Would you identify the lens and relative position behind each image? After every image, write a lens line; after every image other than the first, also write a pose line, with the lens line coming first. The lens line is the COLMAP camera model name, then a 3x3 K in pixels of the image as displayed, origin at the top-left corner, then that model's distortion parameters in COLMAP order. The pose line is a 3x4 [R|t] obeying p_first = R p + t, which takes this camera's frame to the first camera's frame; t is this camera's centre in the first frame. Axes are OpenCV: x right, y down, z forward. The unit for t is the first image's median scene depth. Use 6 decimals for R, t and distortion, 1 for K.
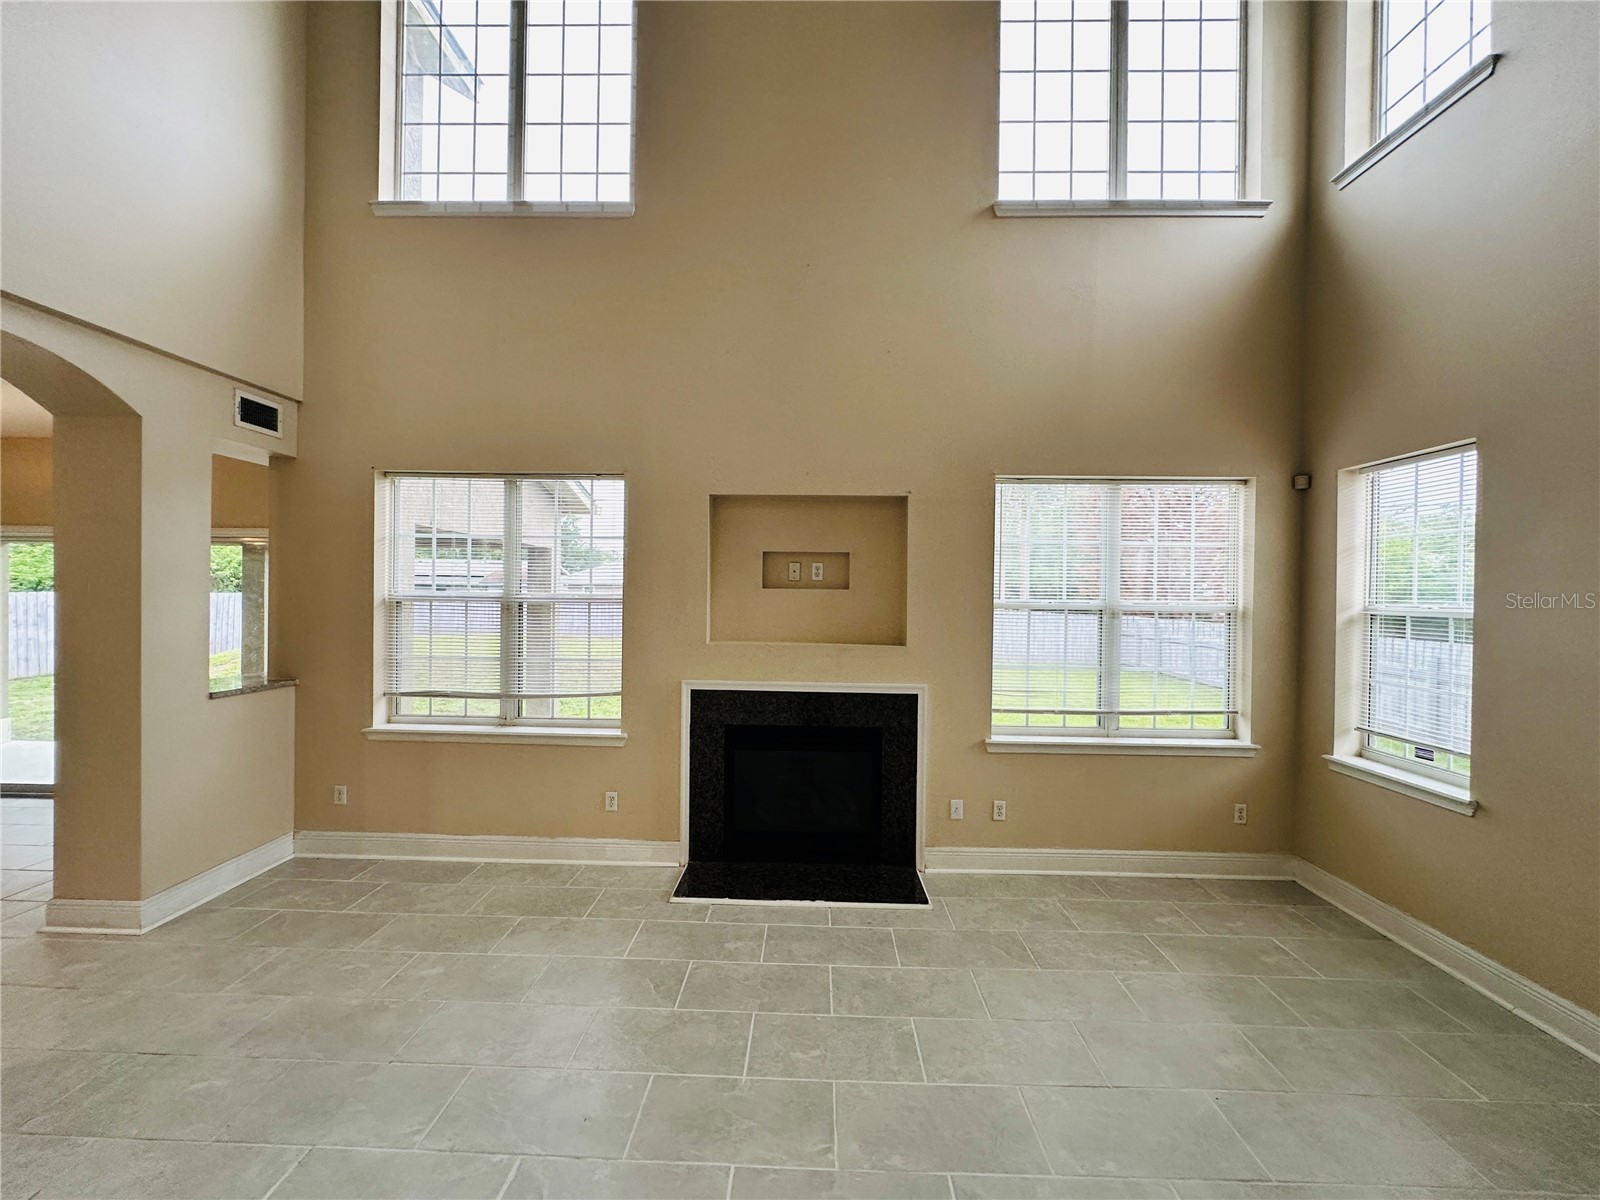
lens RADIAL K [[640.3, 0, 806.1], [0, 640.3, 597.0], [0, 0, 1]] dist [-0.005981, 0.002140]
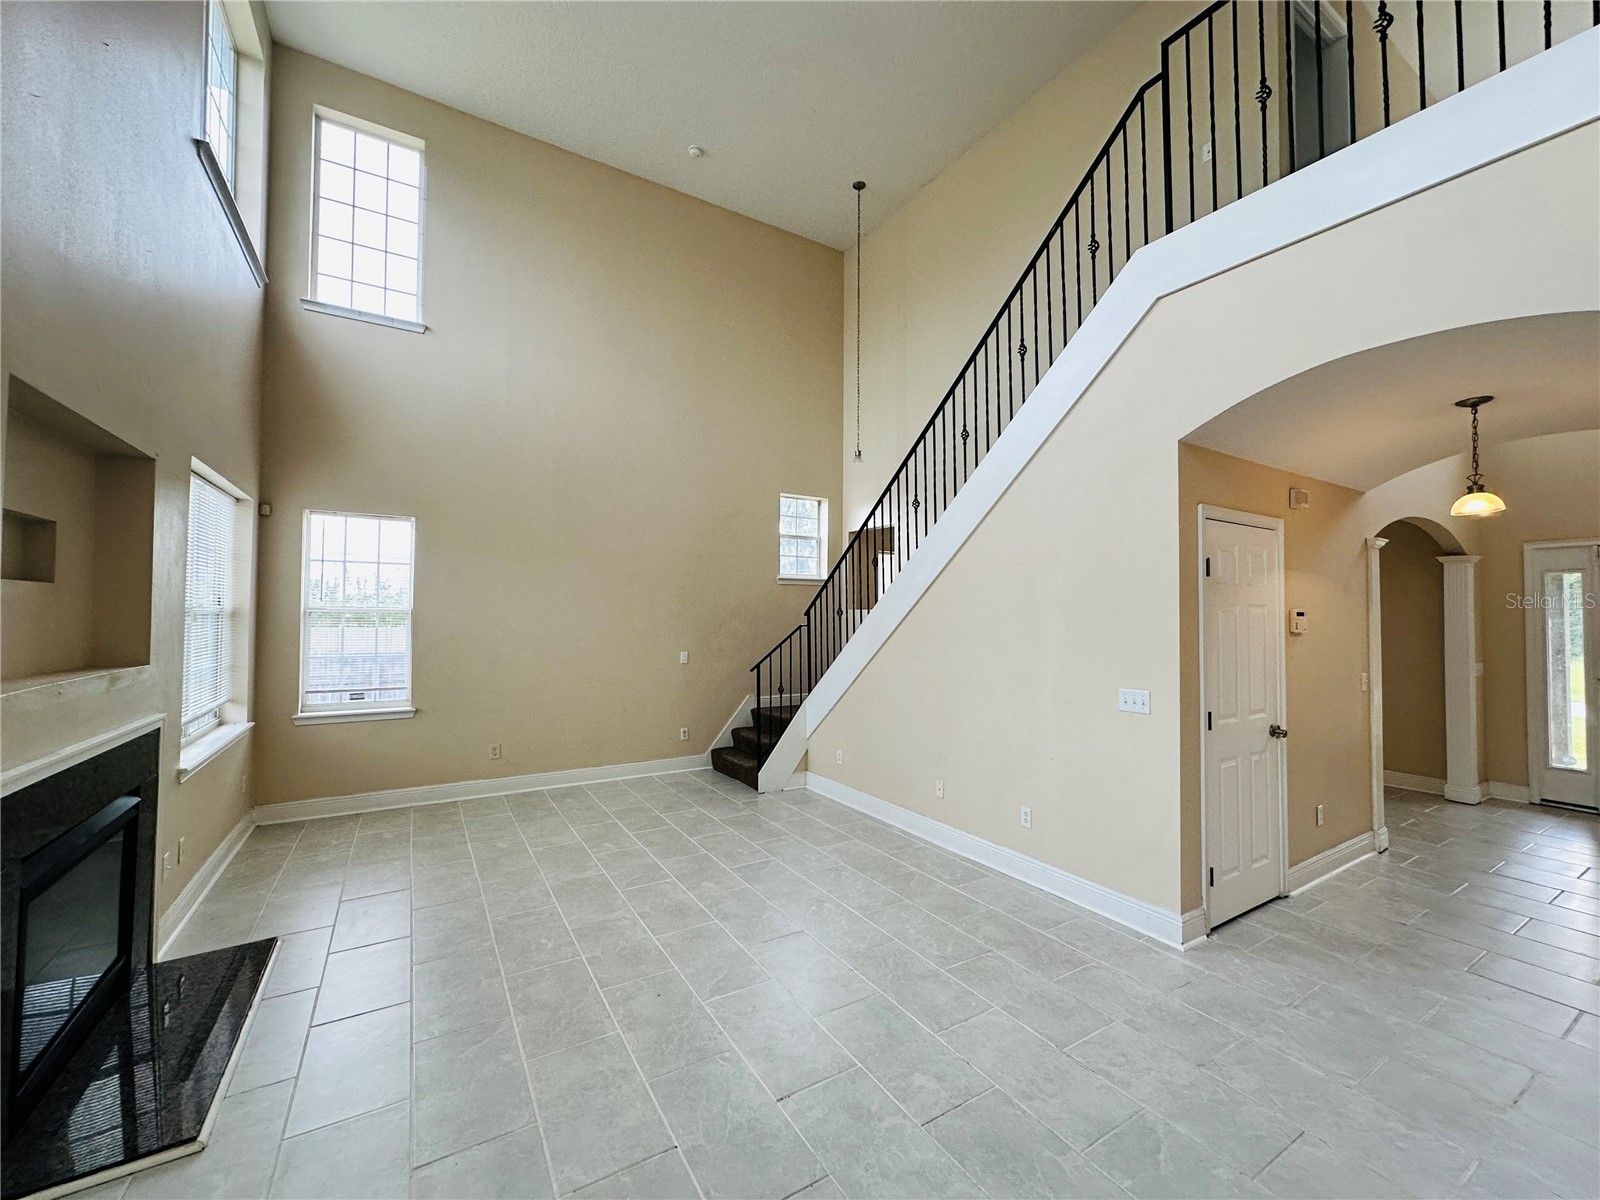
lens RADIAL K [[640.3, 0, 799.6], [0, 640.3, 604.4], [0, 0, 1]] dist [-0.005981, 0.002140]
pose [[-0.537057, -0.002368, 0.843543, -0.961385], [-0.010976, 0.999931, -0.004182, 0.005700], [-0.843475, -0.011505, -0.537045, 0.875029]]
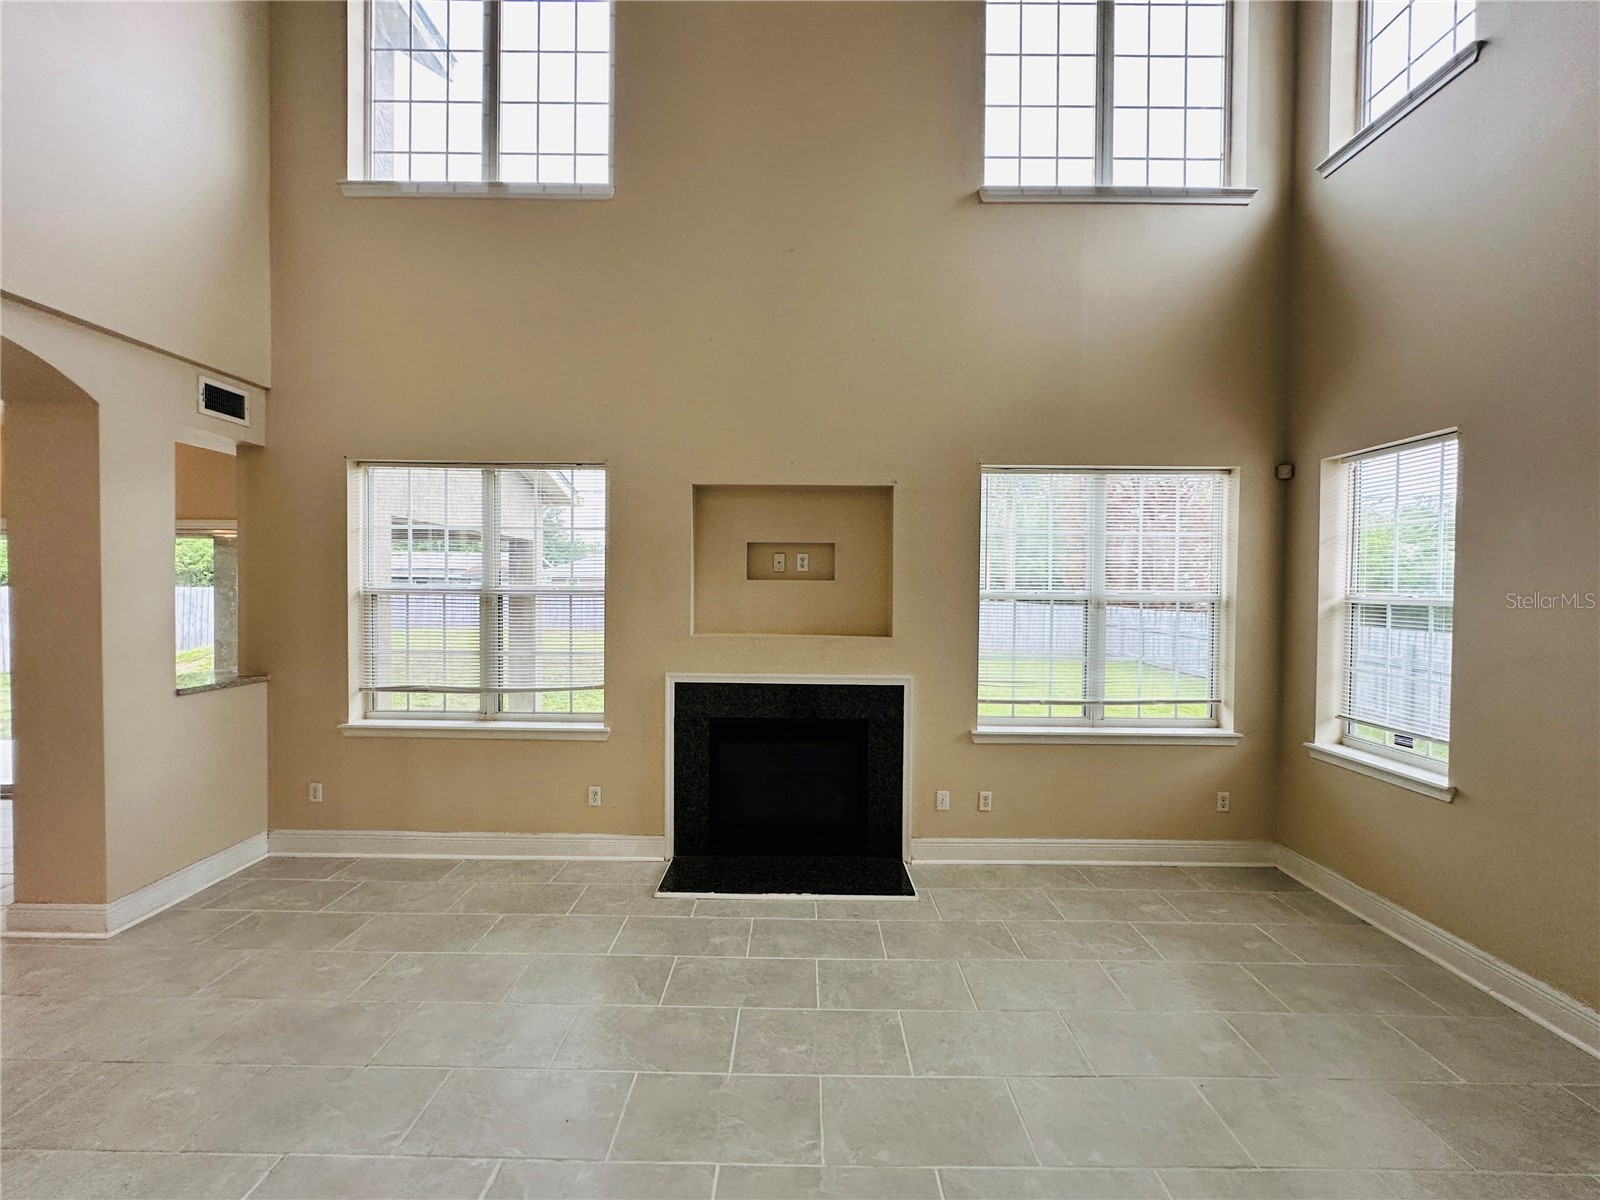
lens RADIAL K [[640.3, 0, 805.8], [0, 640.3, 596.0], [0, 0, 1]] dist [-0.005981, 0.002140]
pose [[0.999774, -0.004116, 0.020858, 0.002228], [0.003888, 0.999933, 0.010940, 0.001418], [-0.020902, -0.010856, 0.999723, 0.011352]]
